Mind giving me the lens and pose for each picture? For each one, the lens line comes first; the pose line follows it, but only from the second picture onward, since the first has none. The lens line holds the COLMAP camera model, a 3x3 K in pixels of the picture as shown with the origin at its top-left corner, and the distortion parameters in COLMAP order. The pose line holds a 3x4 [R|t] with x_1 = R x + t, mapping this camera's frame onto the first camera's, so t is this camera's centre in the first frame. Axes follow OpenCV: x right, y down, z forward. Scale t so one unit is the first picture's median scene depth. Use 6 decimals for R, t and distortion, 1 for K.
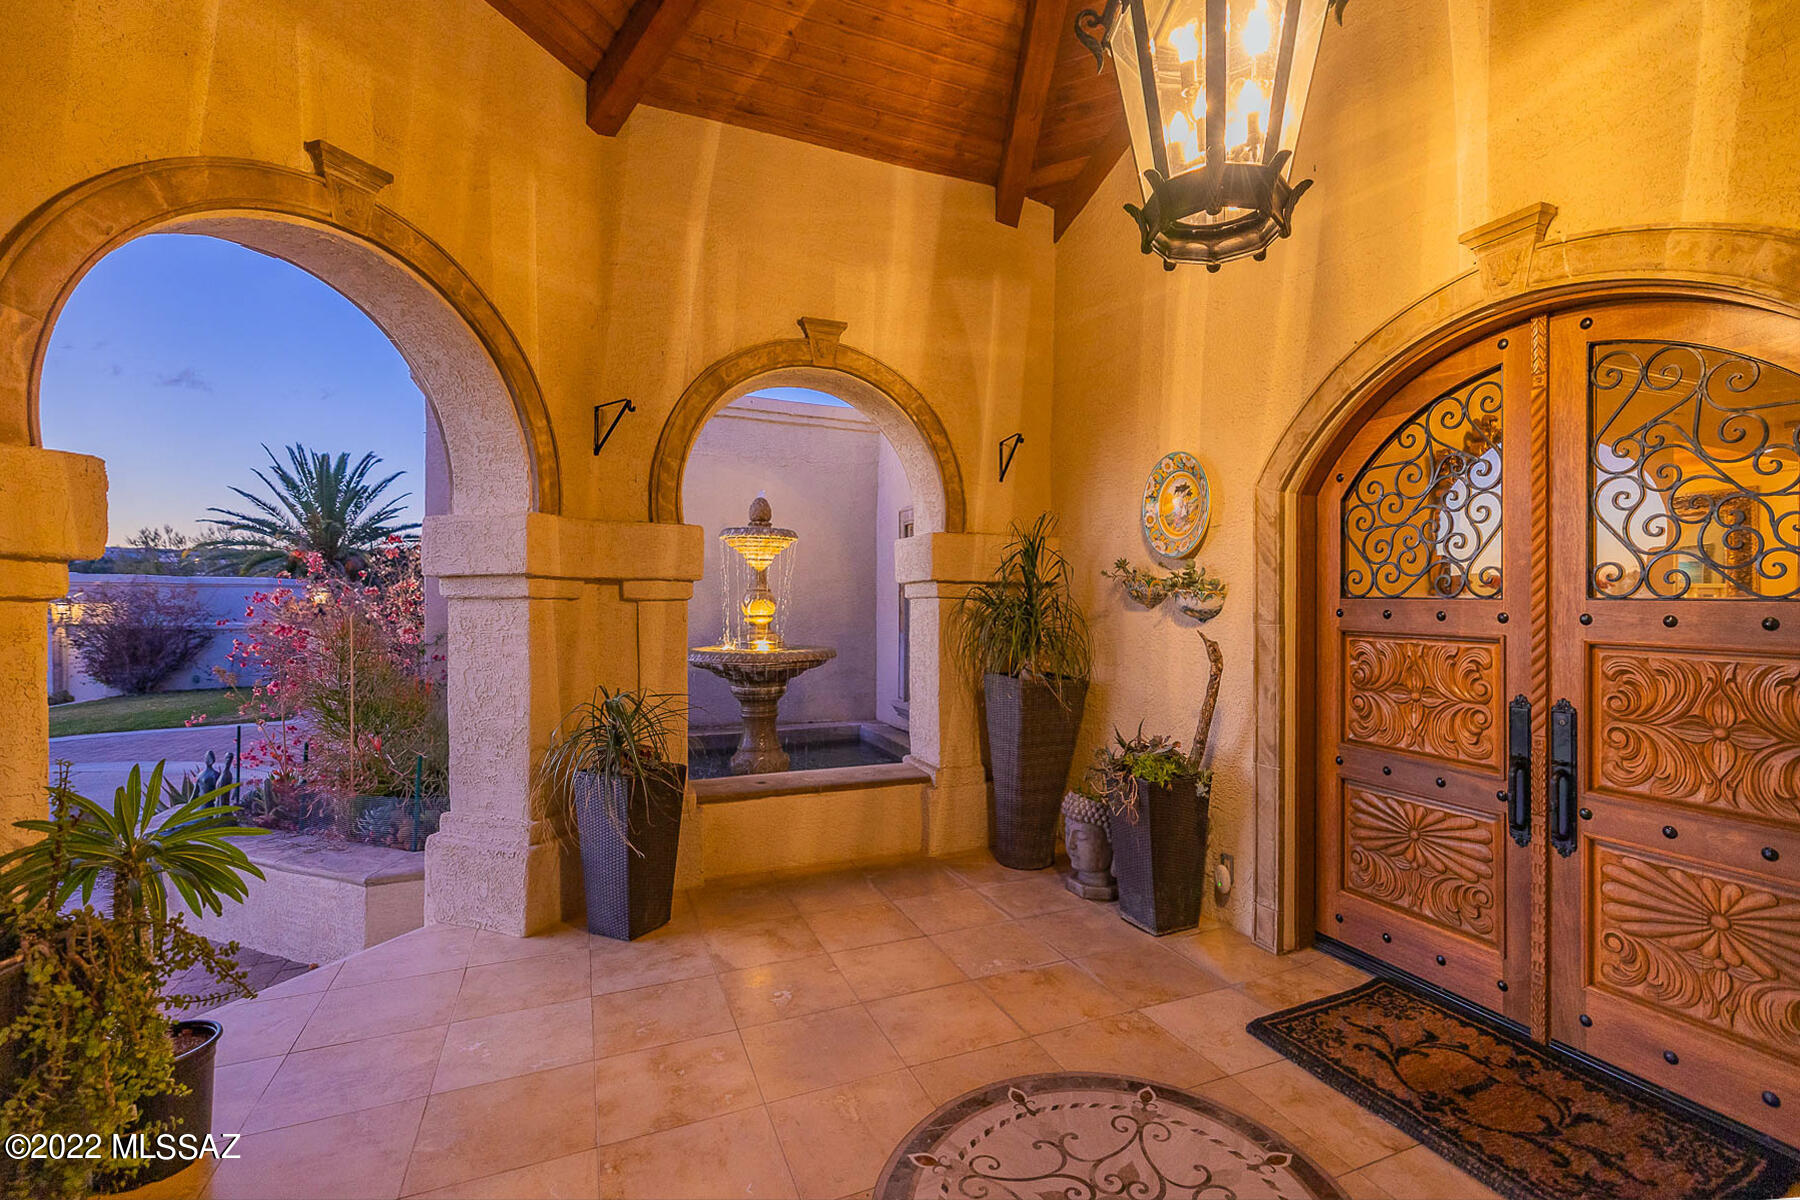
lens RADIAL K [[808.5, 0, 902.9], [0, 808.5, 593.5], [0, 0, 1]] dist [0.000569, -0.000353]
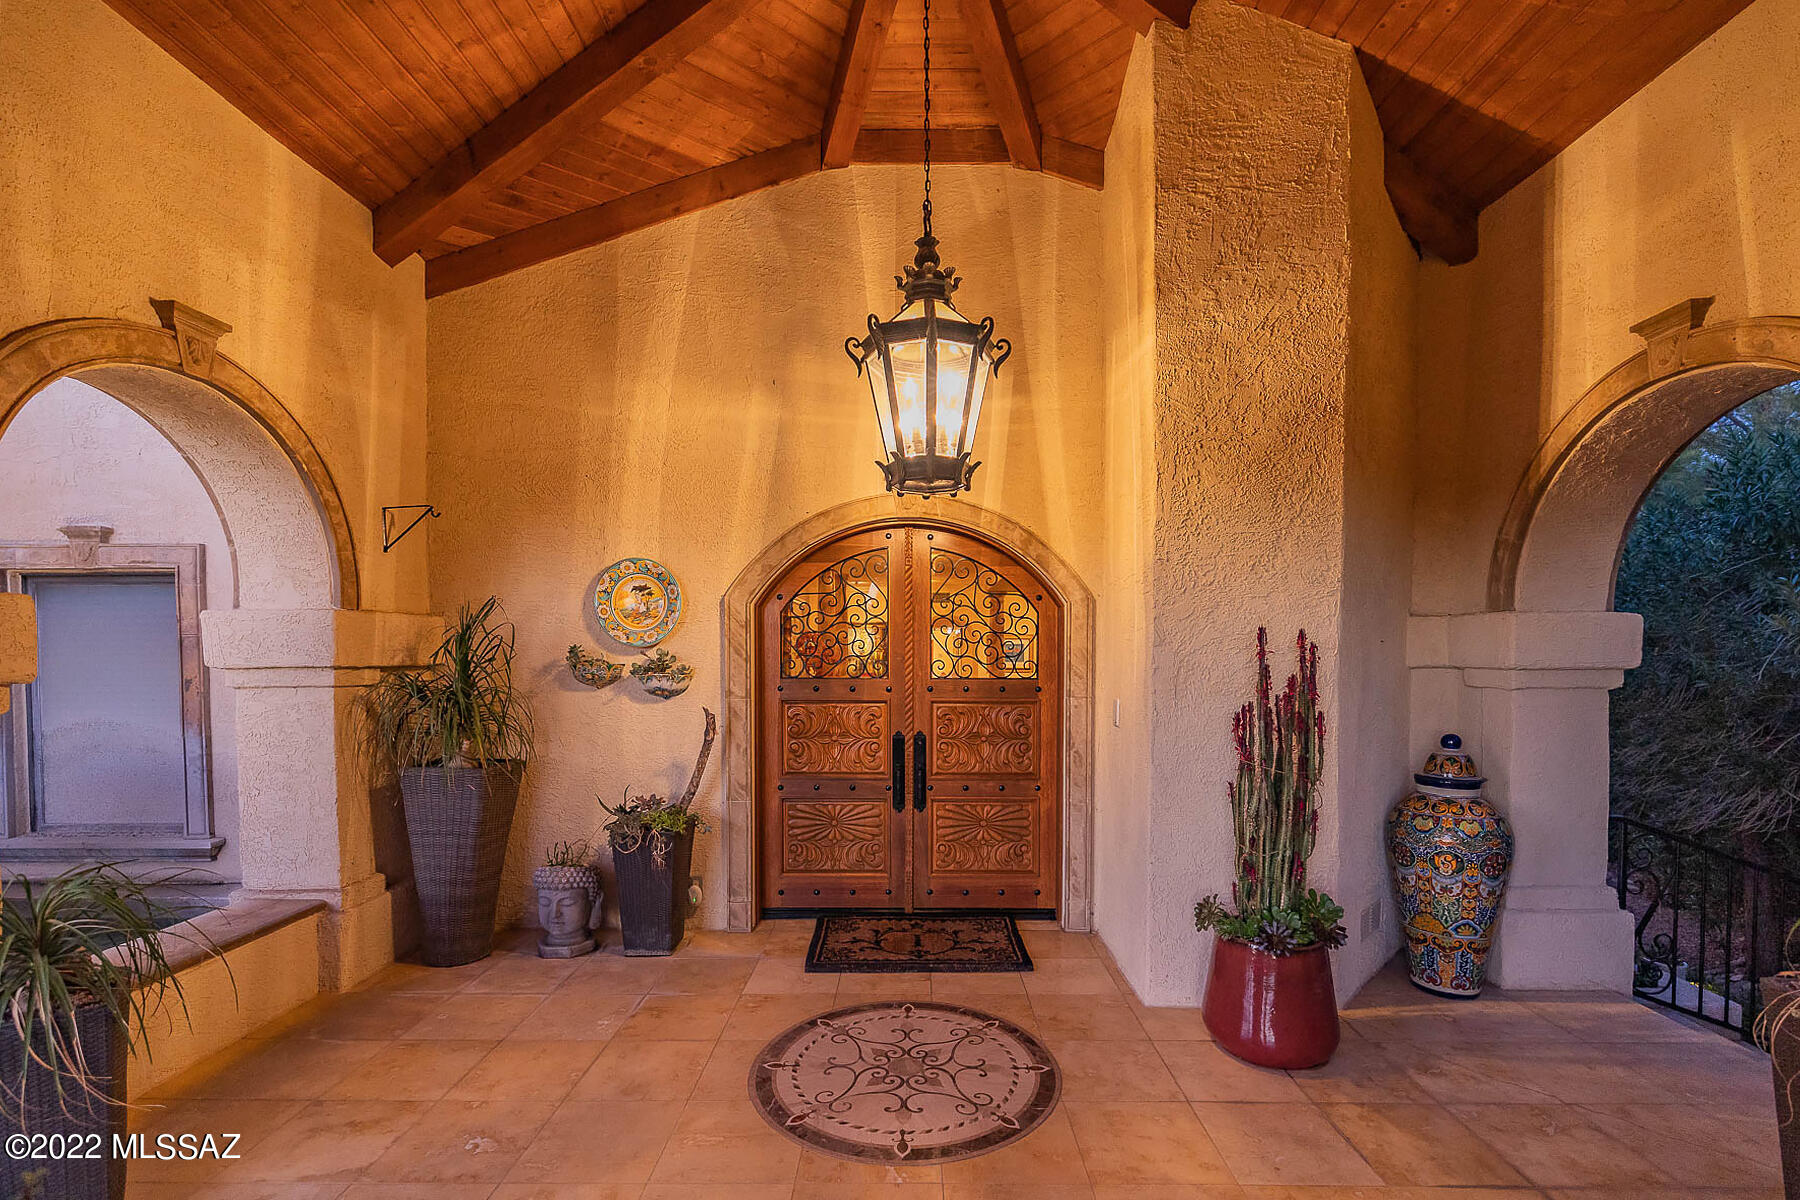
lens RADIAL K [[790.7, 0, 900.8], [0, 790.7, 668.0], [0, 0, 1]] dist [-0.000174, -0.000082]
pose [[0.427377, -0.030796, 0.903549, -0.576431], [0.002724, 0.999459, 0.032776, -0.051406], [-0.904069, -0.011546, 0.427230, 0.155434]]
